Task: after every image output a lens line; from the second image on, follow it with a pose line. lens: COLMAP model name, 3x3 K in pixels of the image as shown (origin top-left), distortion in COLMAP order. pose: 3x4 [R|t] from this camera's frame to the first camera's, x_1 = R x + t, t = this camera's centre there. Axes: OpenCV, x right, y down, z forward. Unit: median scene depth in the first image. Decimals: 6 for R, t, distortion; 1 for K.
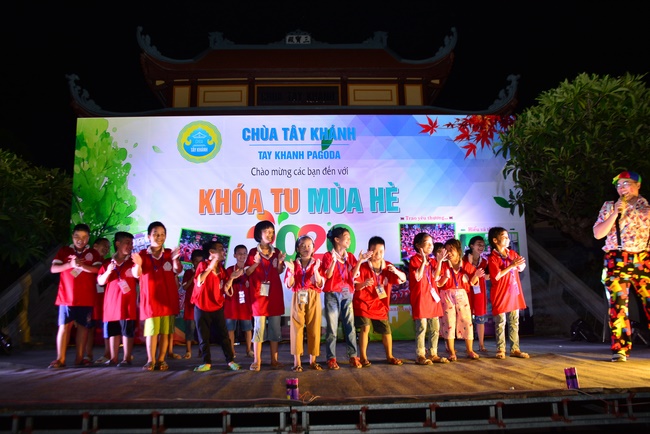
lens RADIAL K [[538.9, 0, 325.0], [0, 538.9, 217.0], [0, 0, 1]] dist [-0.105916, -0.001264]
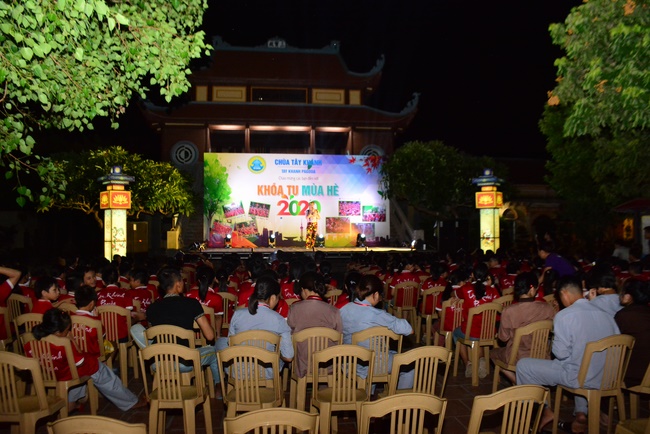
lens RADIAL K [[538.9, 0, 325.0], [0, 538.9, 217.0], [0, 0, 1]] dist [-0.105916, -0.001264]
pose [[0.995141, 0.017960, 0.096812, -0.159421], [-0.031119, 0.990195, 0.136181, -0.244689], [-0.093417, -0.138532, 0.985942, -1.424113]]
